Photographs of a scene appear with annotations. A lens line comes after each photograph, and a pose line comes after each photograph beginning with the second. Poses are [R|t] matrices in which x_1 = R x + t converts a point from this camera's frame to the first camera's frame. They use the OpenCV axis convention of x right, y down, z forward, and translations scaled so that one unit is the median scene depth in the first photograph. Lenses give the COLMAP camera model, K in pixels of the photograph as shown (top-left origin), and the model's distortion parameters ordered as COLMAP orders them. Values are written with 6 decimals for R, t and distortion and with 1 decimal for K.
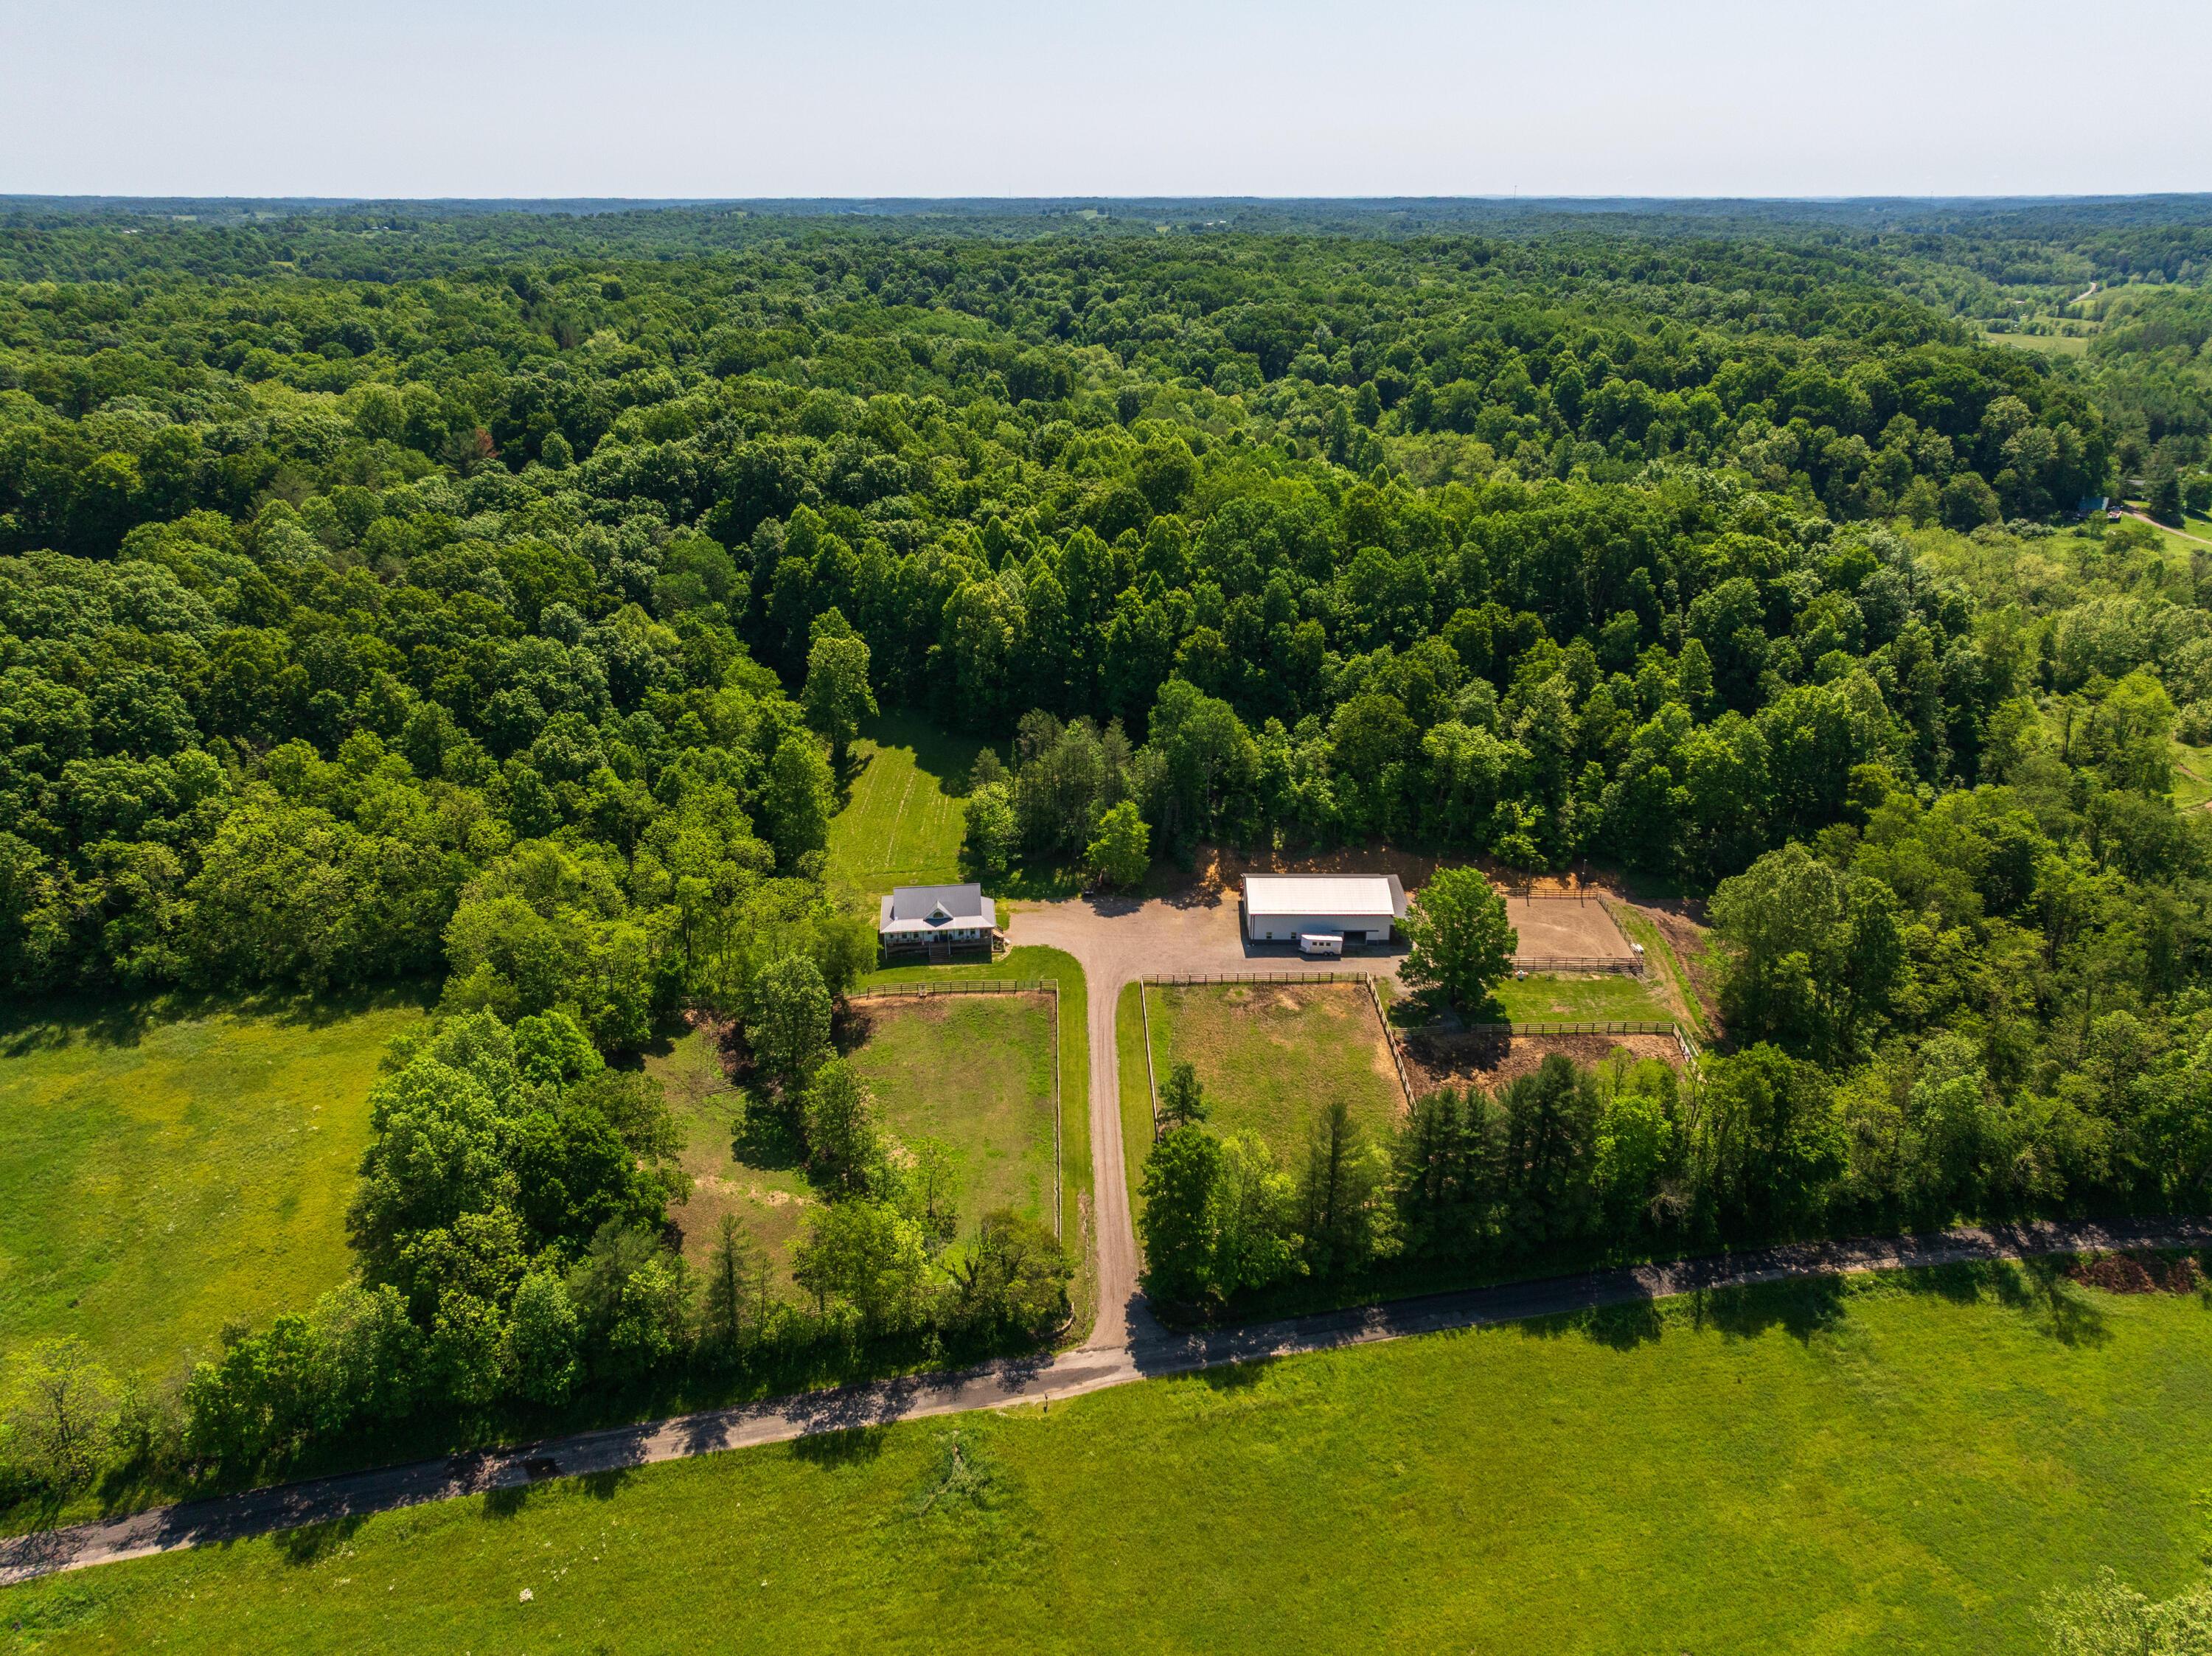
lens RADIAL K [[1541.4, 0, 1113.5], [0, 1541.4, 832.1], [0, 0, 1]] dist [0.000216, -0.056551]
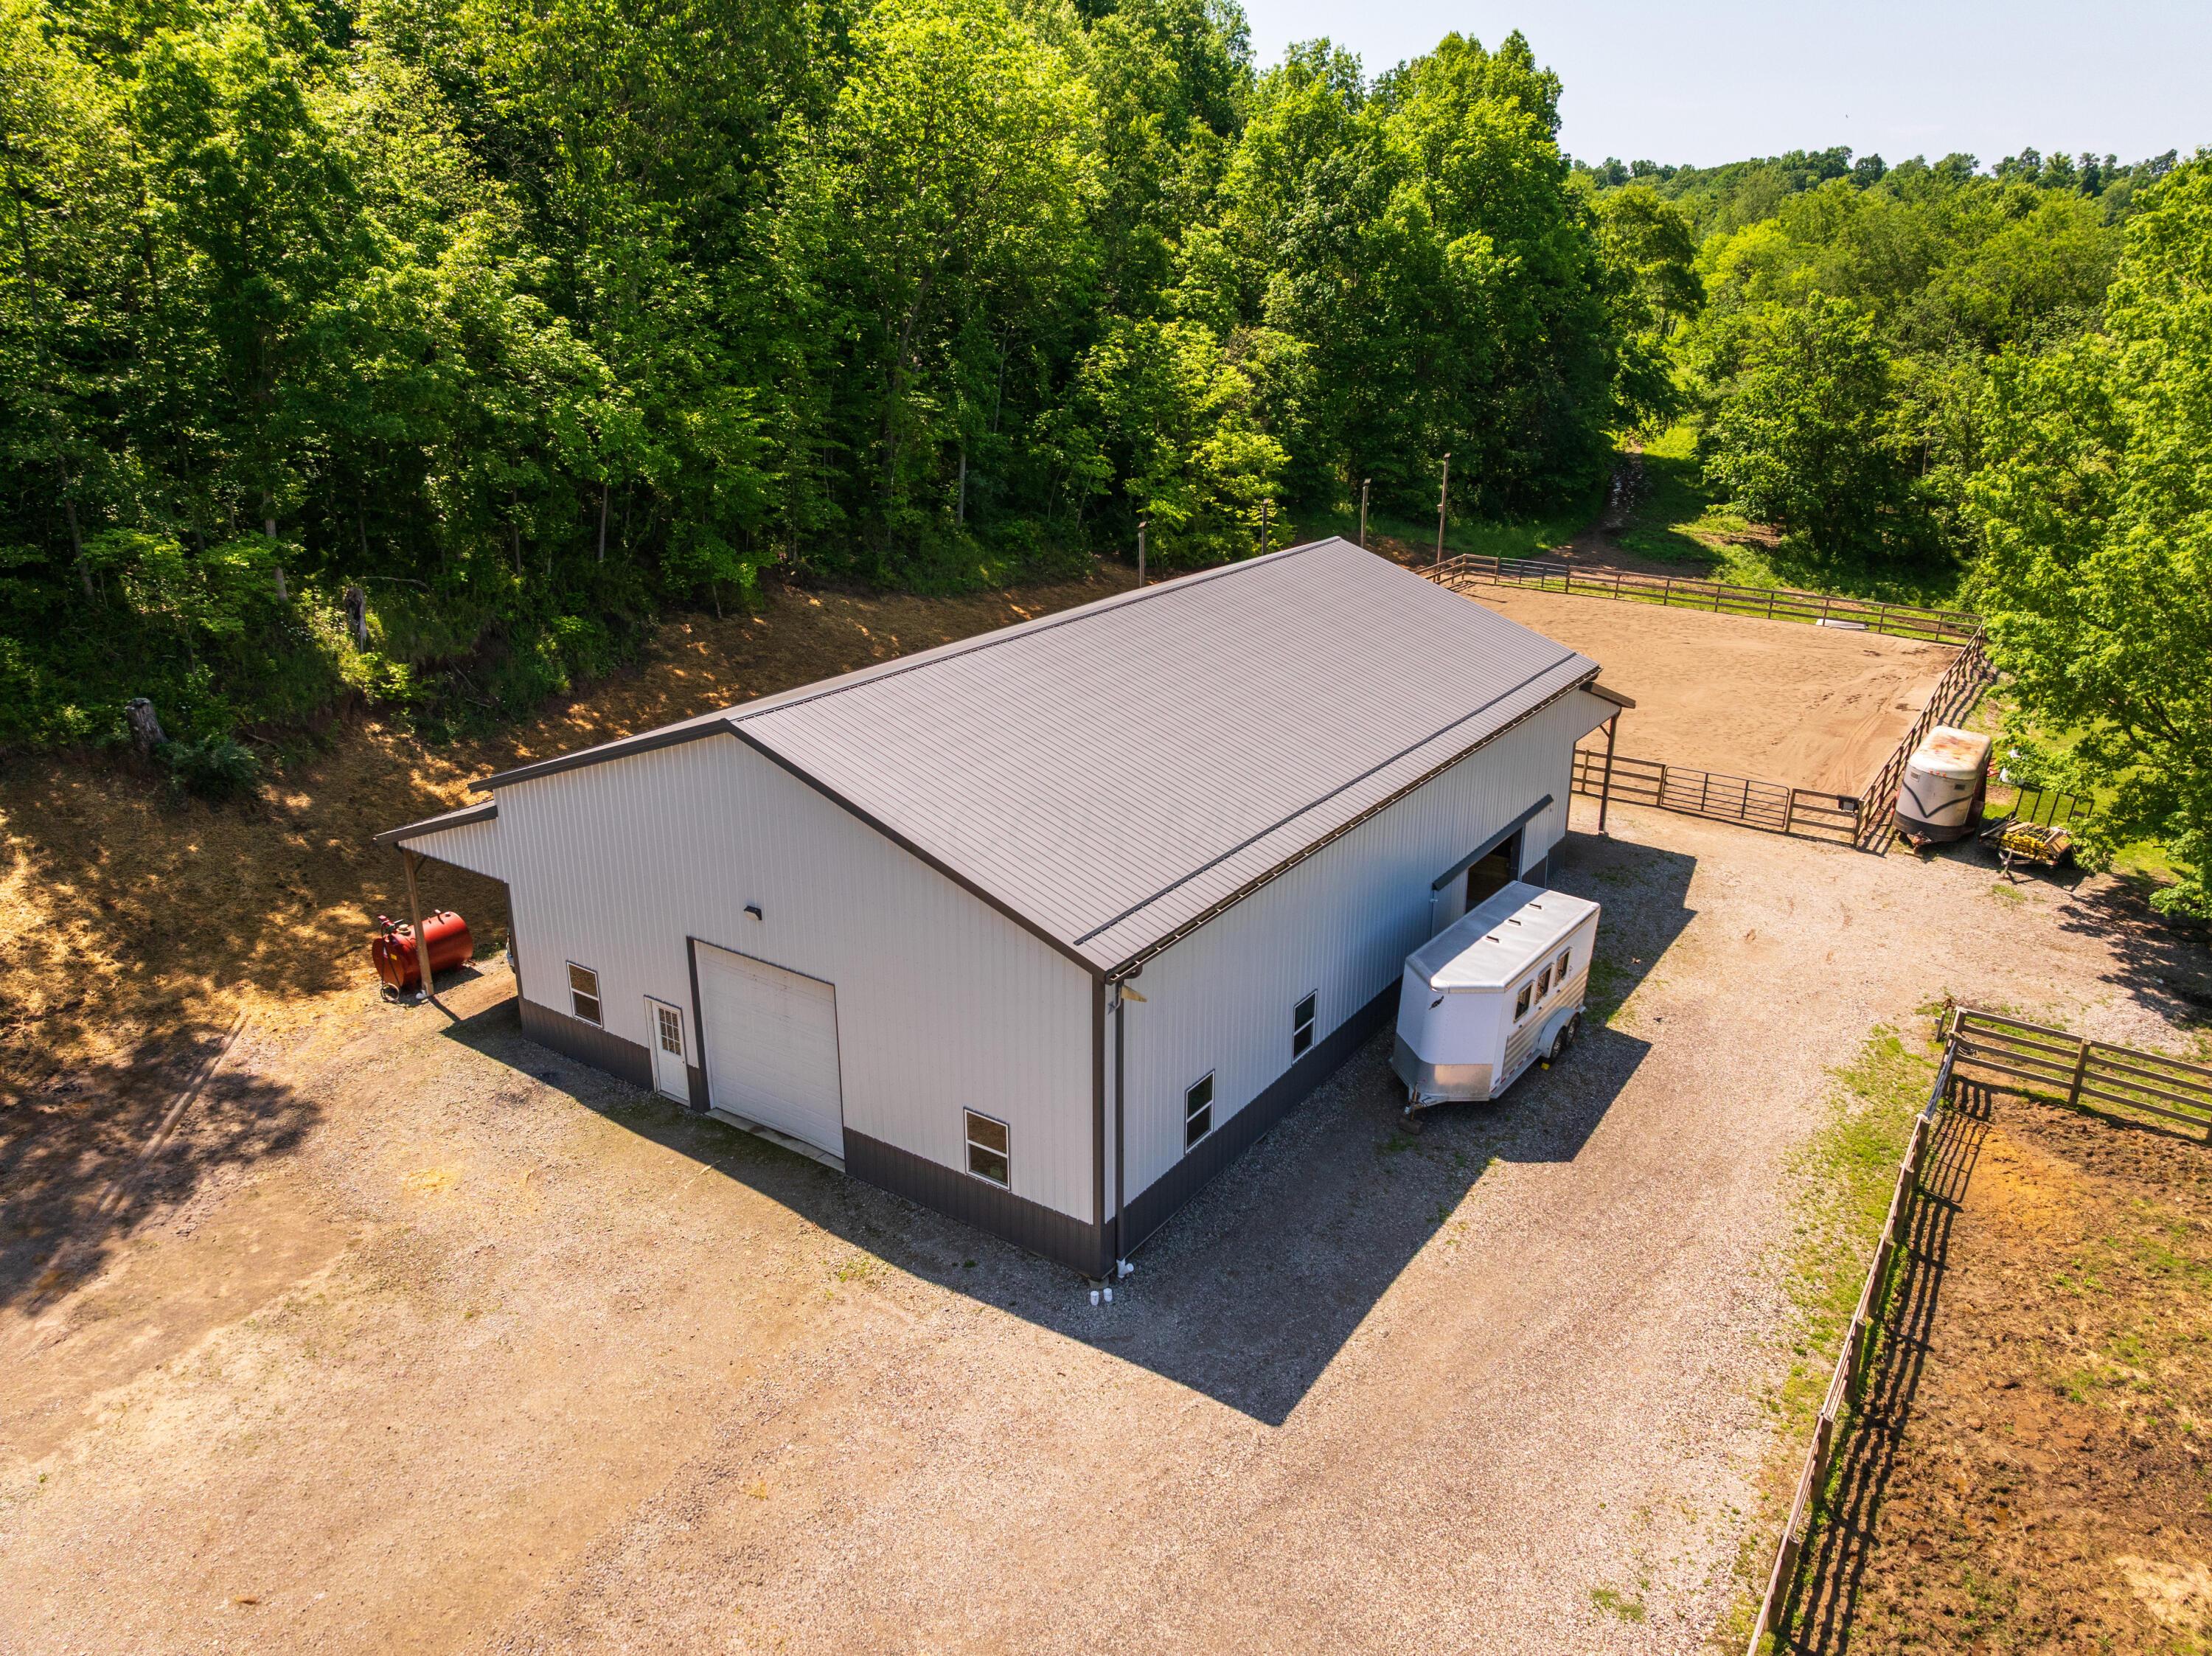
lens RADIAL K [[1571.6, 0, 1114.0], [0, 1571.6, 824.0], [0, 0, 1]] dist [-0.045908, -0.001182]
pose [[0.553606, -0.272599, 0.786899, 0.017648], [0.313311, 0.943662, 0.106482, 0.036113], [-0.771594, 0.187595, 0.607825, 0.973115]]
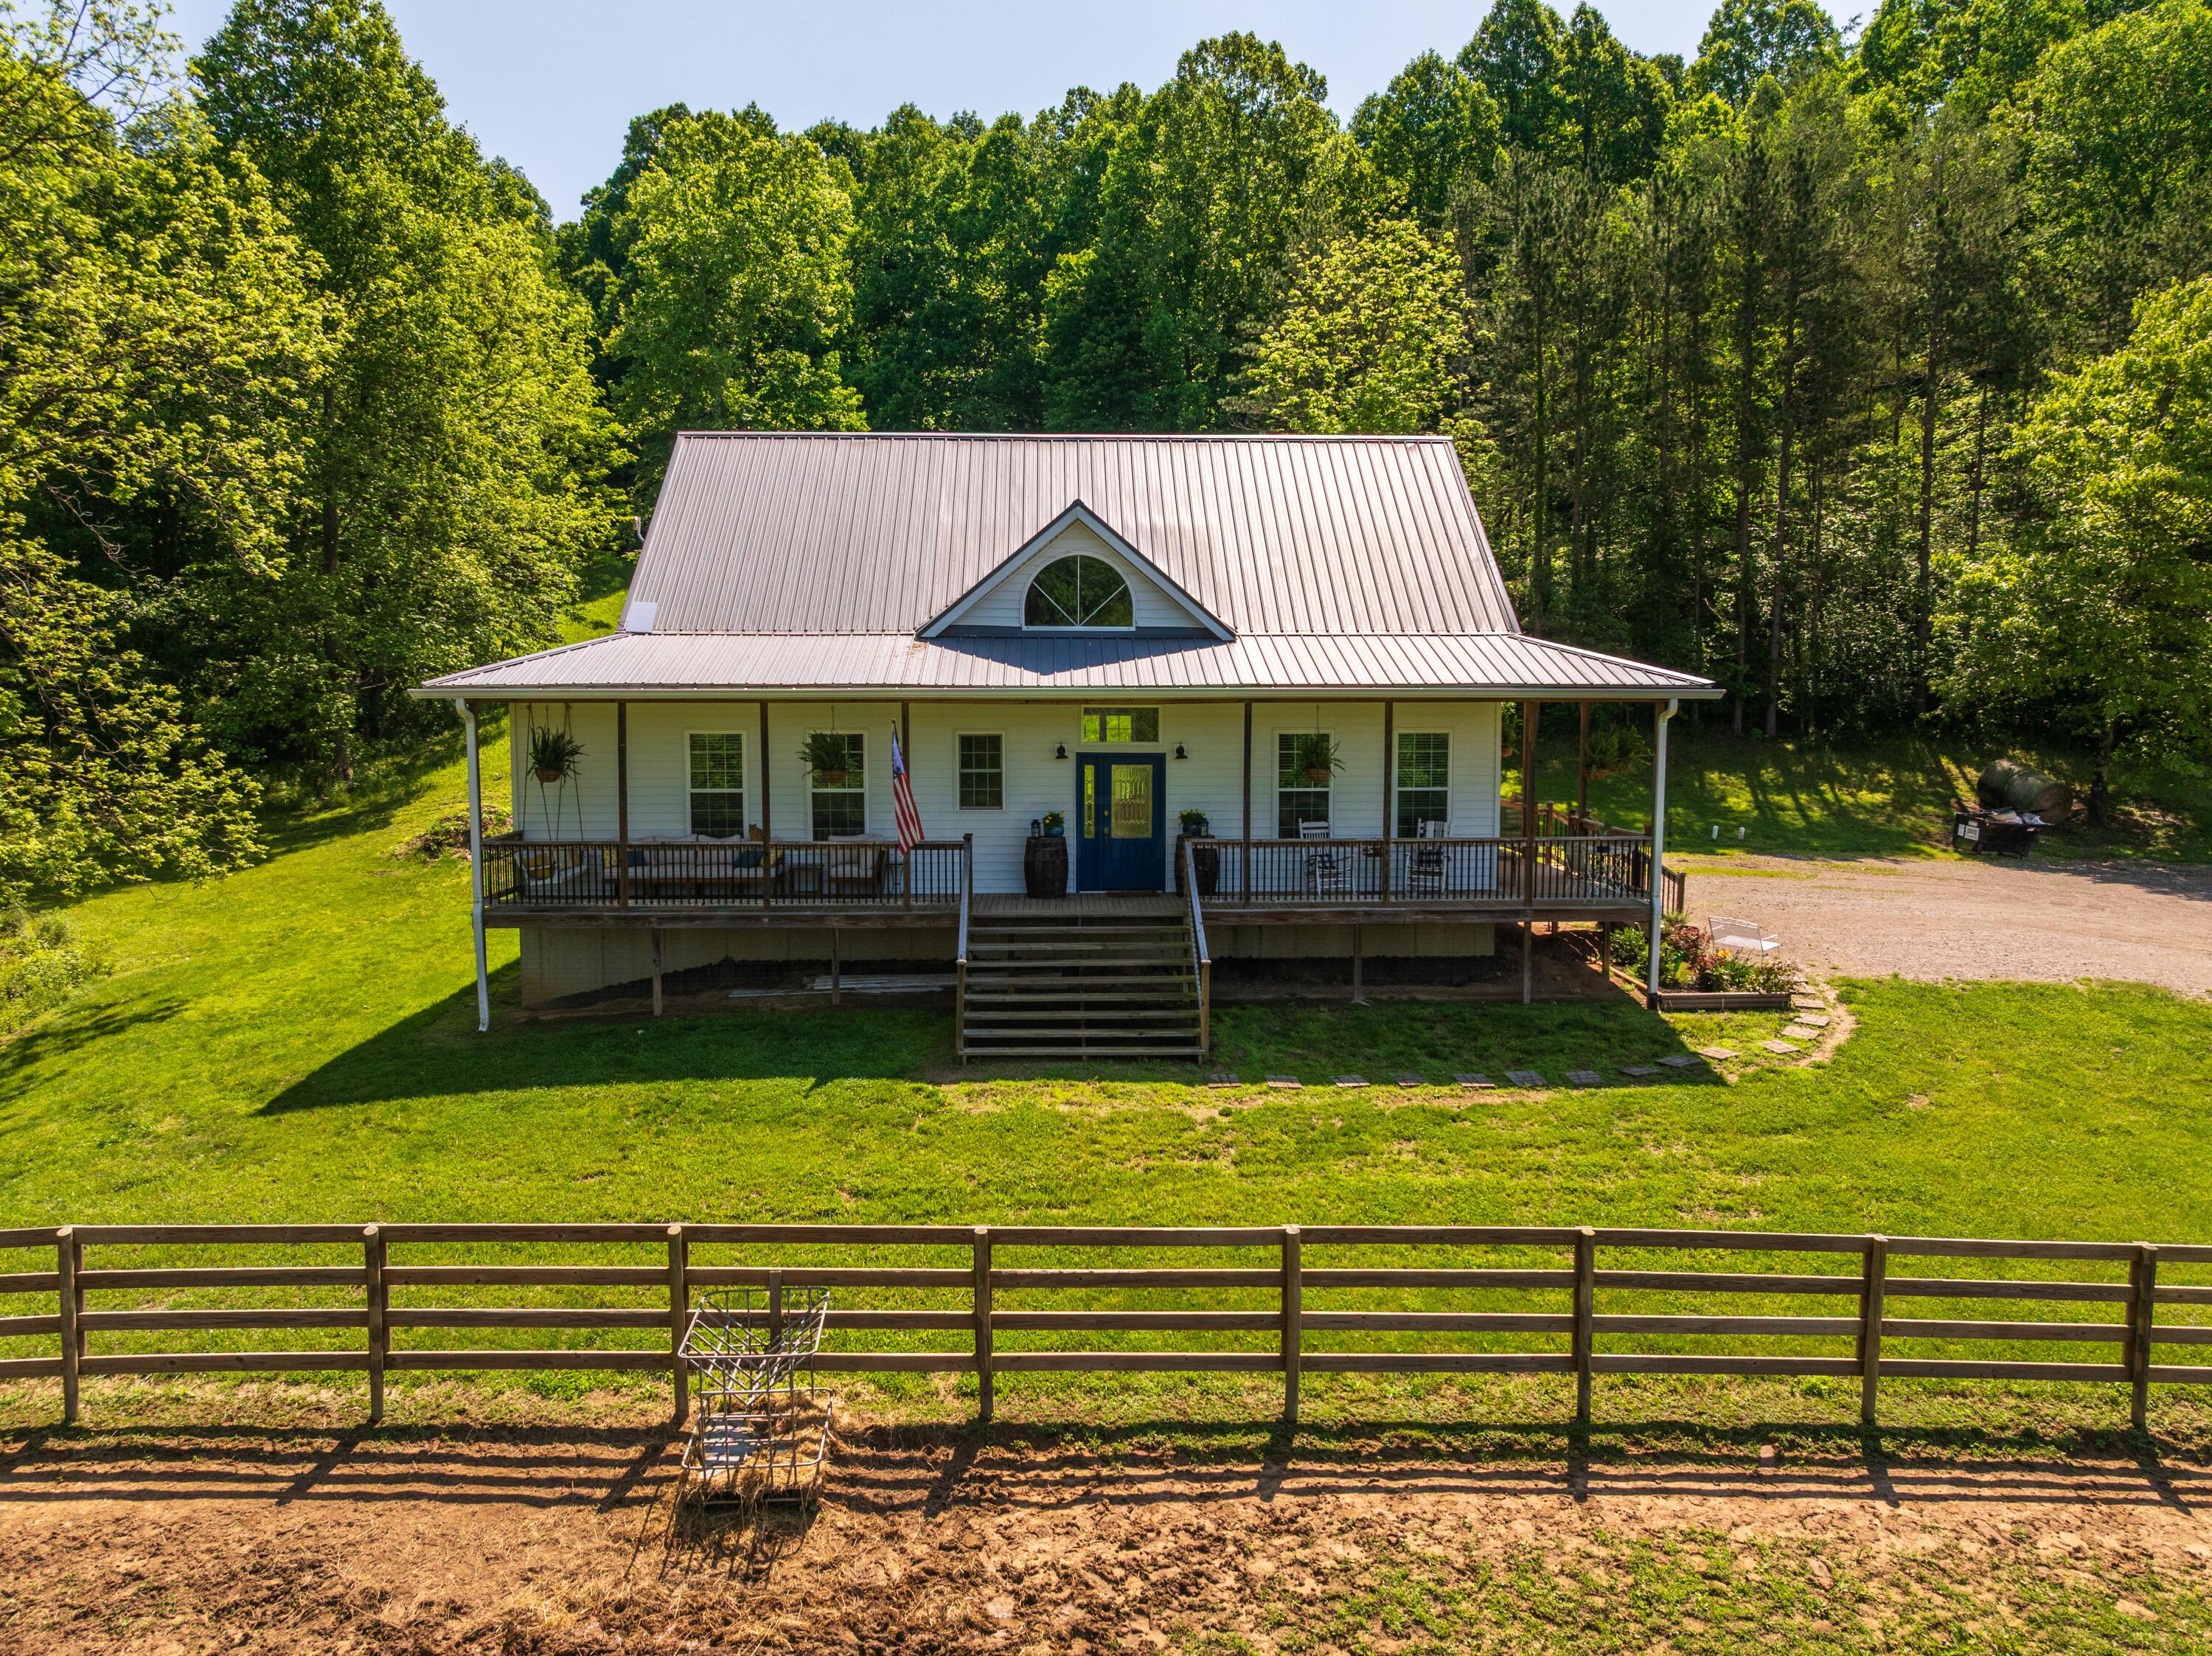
lens RADIAL K [[1541.4, 0, 1113.5], [0, 1541.4, 832.1], [0, 0, 1]] dist [0.000216, -0.056551]
pose [[0.997507, 0.006492, -0.070269, -0.106741], [-0.027516, 0.952725, -0.302585, 0.099004], [0.064982, 0.303764, 0.950529, 0.931796]]
